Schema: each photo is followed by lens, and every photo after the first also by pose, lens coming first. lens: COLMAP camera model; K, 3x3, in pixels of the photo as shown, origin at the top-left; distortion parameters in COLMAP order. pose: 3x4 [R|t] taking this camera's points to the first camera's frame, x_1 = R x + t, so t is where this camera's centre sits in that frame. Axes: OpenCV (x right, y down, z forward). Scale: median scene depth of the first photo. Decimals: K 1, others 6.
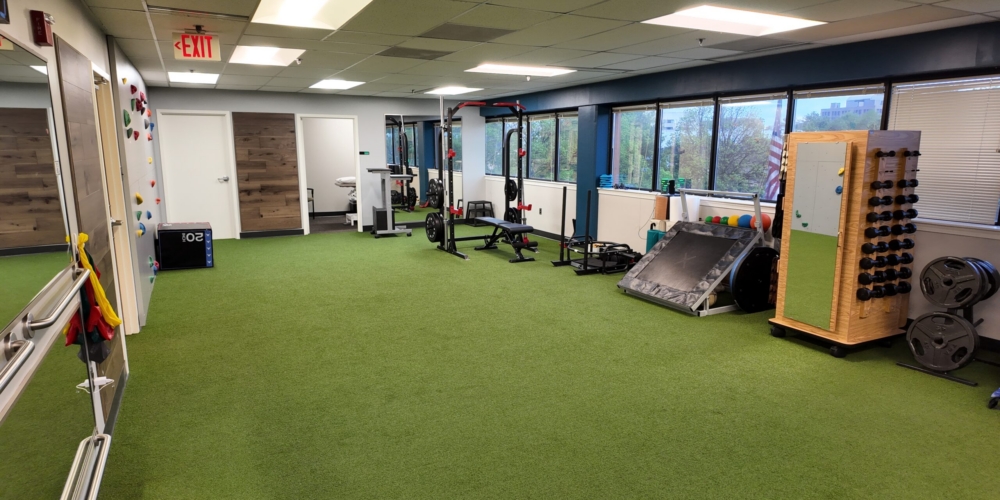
lens RADIAL K [[591.2, 0, 502.6], [0, 591.2, 249.6], [0, 0, 1]] dist [0.115426, -0.130826]
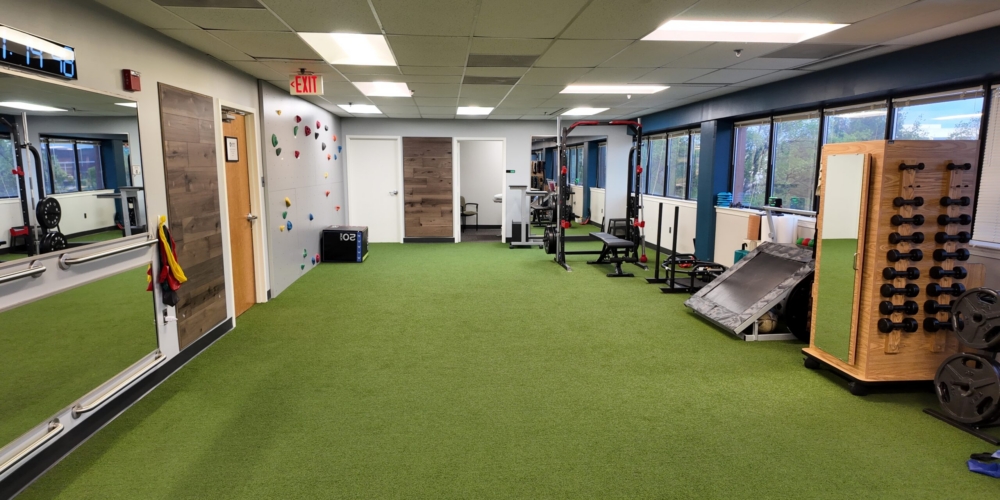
lens RADIAL K [[593.0, 0, 500.0], [0, 593.0, 250.0], [0, 0, 1]] dist [0.113759, -0.092757]
pose [[0.926348, 0.054575, -0.372695, 0.300705], [-0.068320, 0.997380, -0.023764, 0.017604], [0.370422, 0.047476, 0.927649, -0.026385]]
